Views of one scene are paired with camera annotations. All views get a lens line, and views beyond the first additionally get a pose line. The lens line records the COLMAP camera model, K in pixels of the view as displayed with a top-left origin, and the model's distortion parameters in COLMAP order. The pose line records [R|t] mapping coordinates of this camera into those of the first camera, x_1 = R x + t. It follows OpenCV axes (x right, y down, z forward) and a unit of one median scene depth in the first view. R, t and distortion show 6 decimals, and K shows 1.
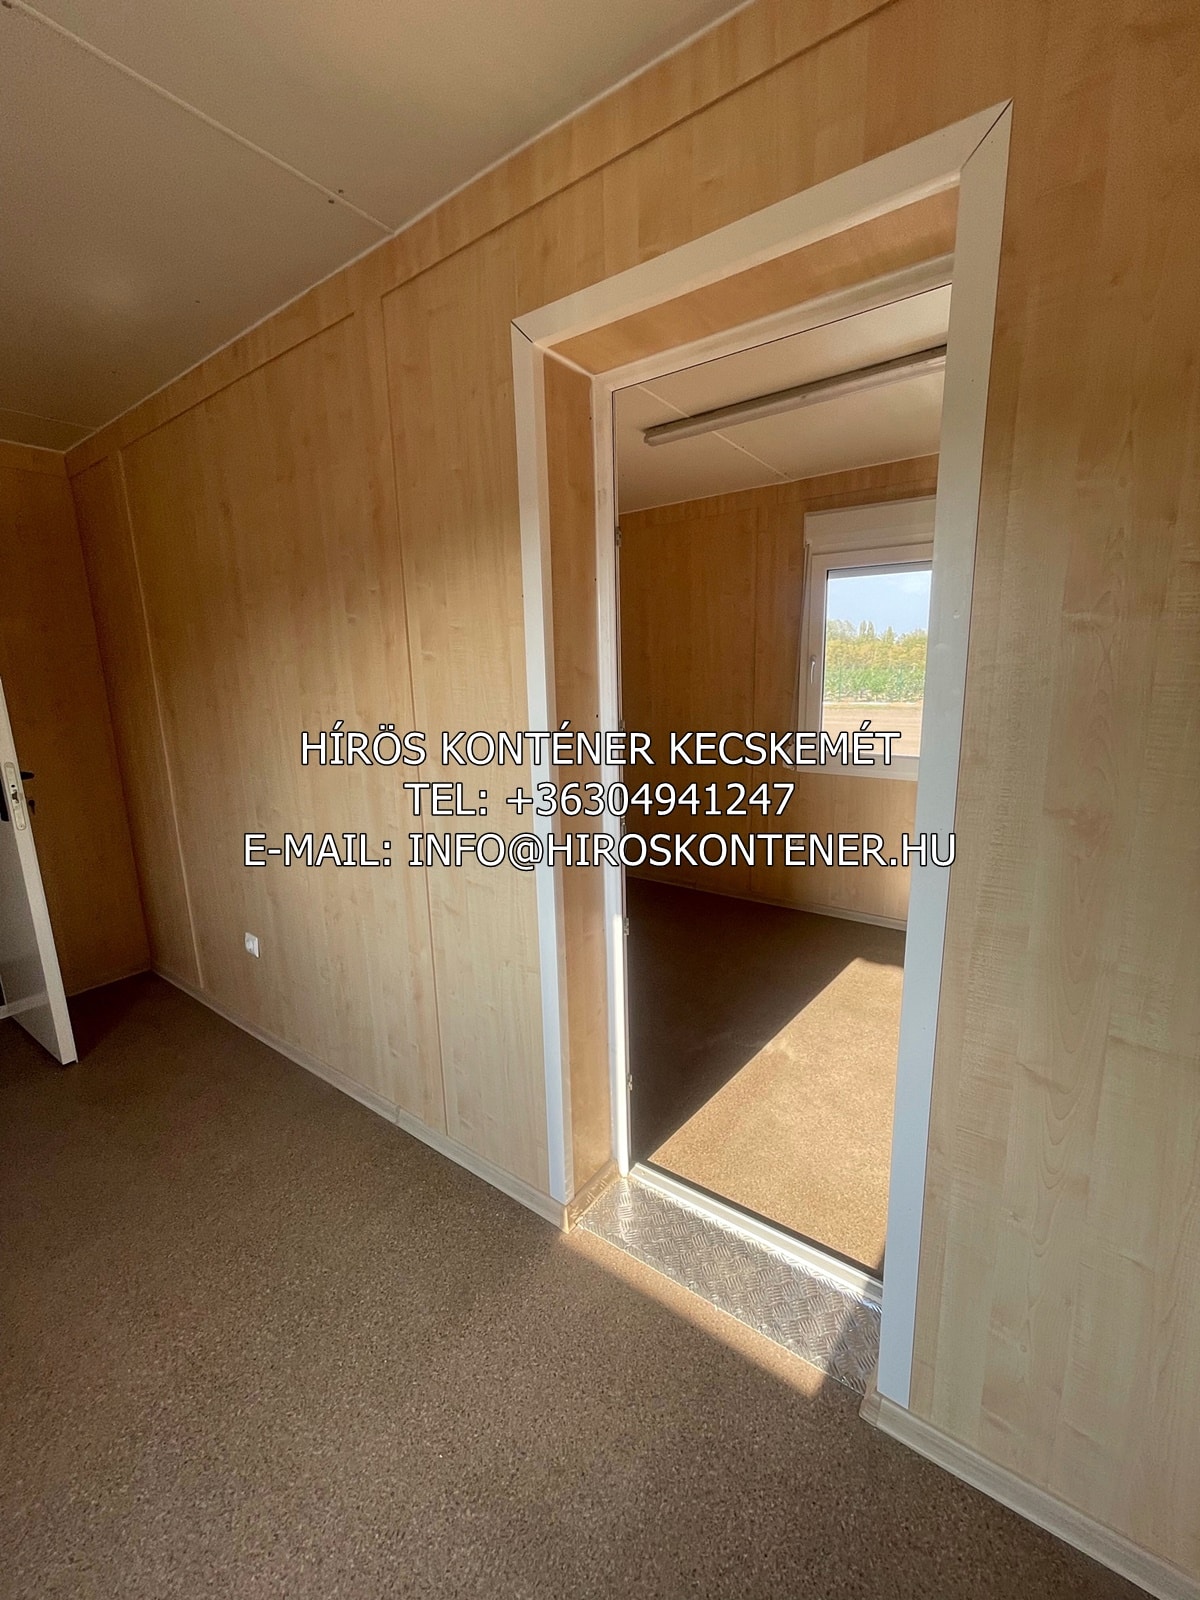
lens RADIAL K [[643.3, 0, 606.8], [0, 643.3, 795.2], [0, 0, 1]] dist [0.000146, 0.000716]
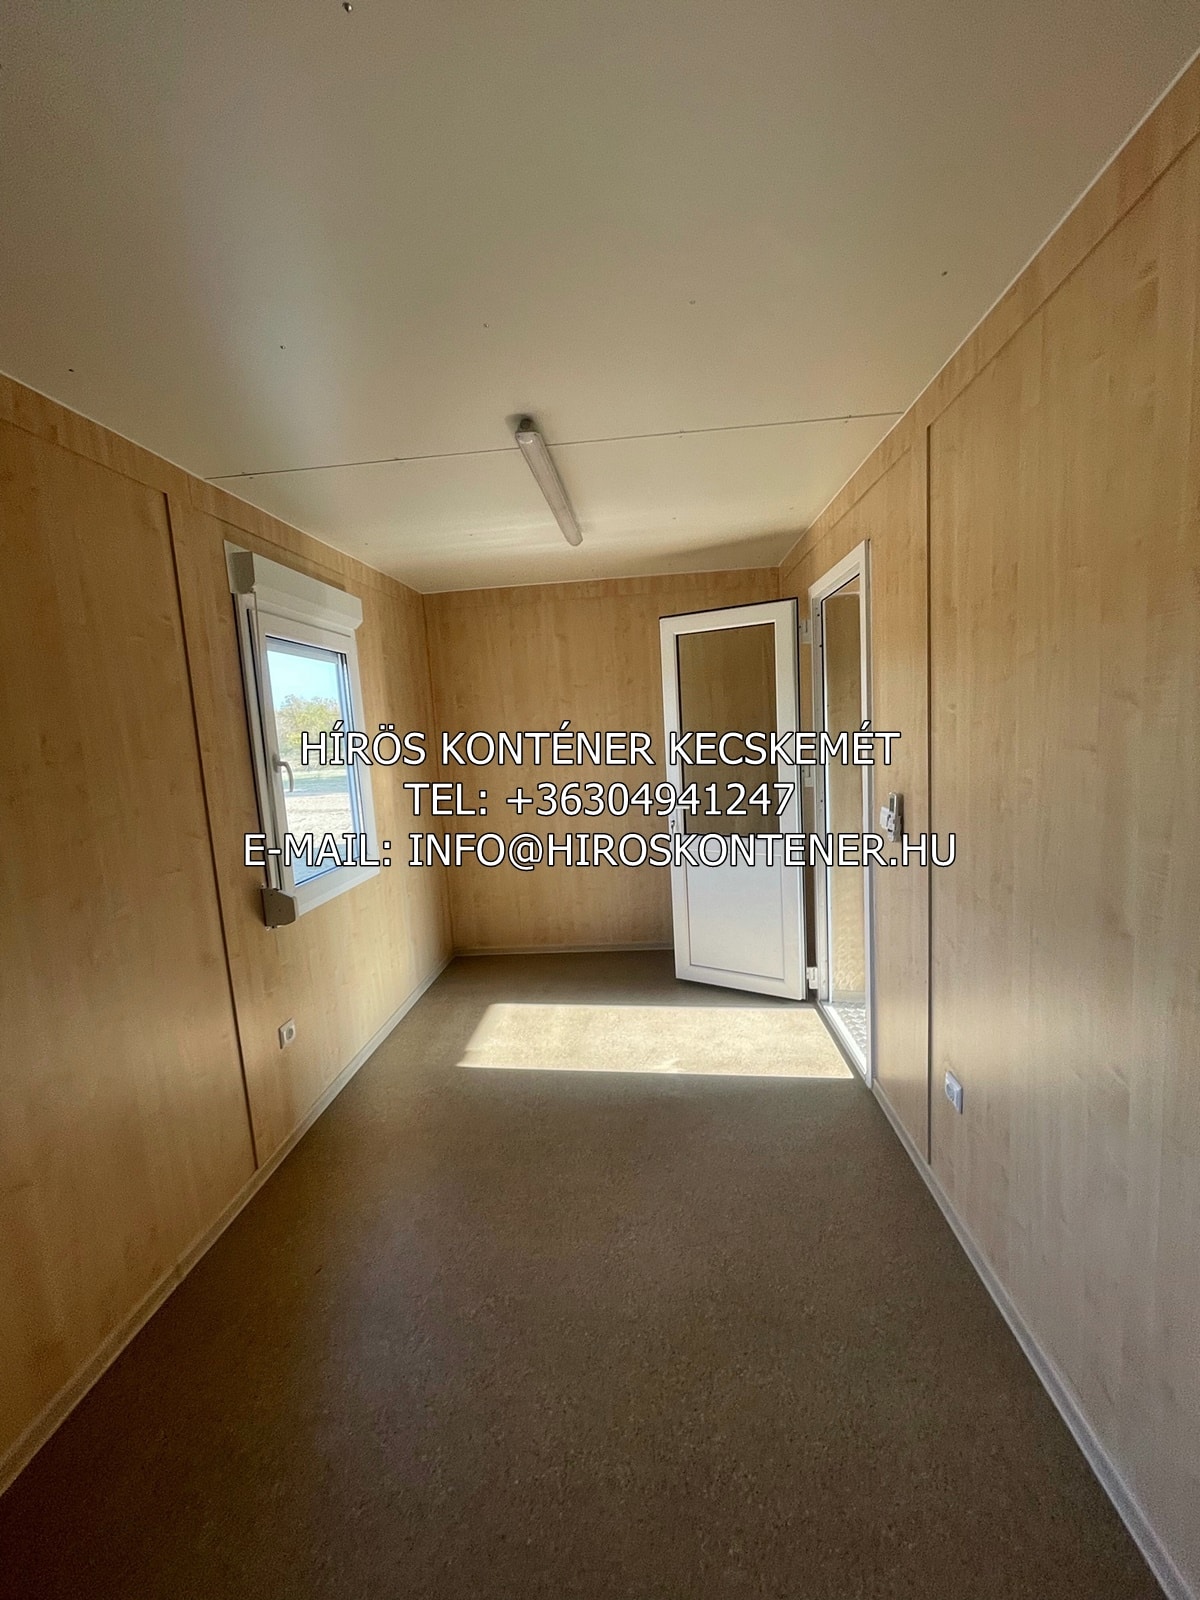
lens RADIAL K [[640.5, 0, 600.3], [0, 640.5, 805.1], [0, 0, 1]] dist [0.004236, 0.000279]
pose [[-0.514673, -0.046802, 0.856108, -0.607605], [0.235052, 0.952551, 0.193383, -0.293930], [-0.824537, 0.300759, -0.479252, 1.454141]]
